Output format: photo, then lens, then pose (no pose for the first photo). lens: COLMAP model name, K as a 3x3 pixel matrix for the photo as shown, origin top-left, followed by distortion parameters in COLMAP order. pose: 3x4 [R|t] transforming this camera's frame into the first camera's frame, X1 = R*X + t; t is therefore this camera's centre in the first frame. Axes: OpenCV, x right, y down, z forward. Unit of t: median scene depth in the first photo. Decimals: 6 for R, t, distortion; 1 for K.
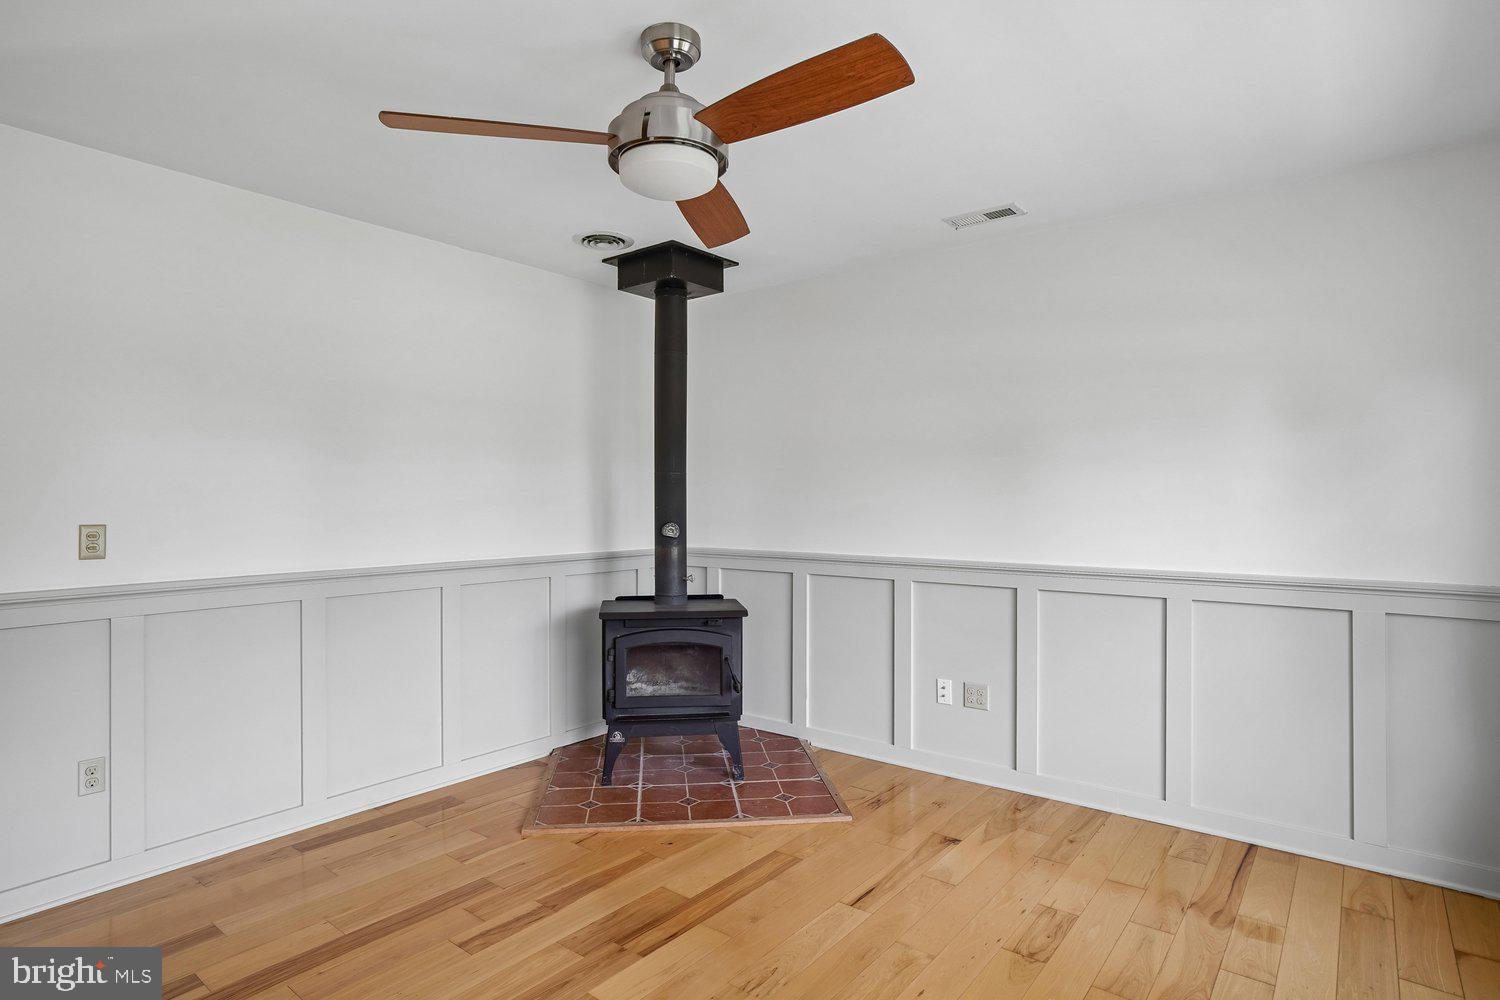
lens RADIAL K [[791.4, 0, 762.4], [0, 791.4, 498.0], [0, 0, 1]] dist [-0.018410, 0.006304]
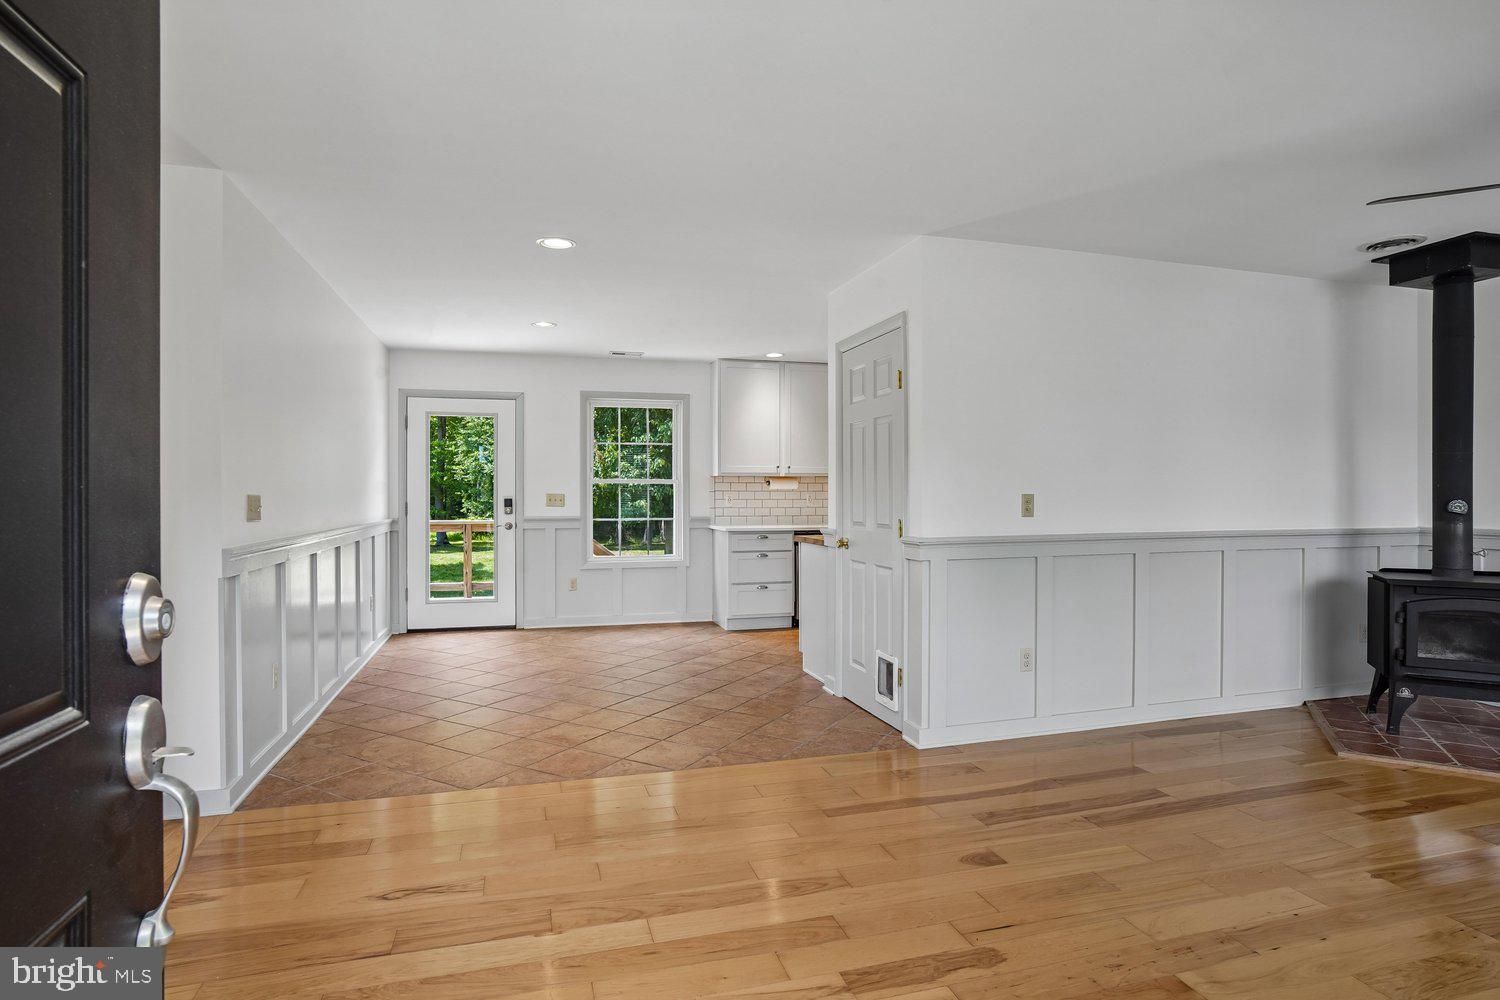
lens RADIAL K [[791.4, 0, 750.5], [0, 791.4, 495.3], [0, 0, 1]] dist [-0.018410, 0.006304]
pose [[0.816456, -0.001651, -0.577405, -0.281255], [0.001860, 0.999998, -0.000230, 0.024326], [0.577404, -0.000886, 0.816458, -0.394477]]
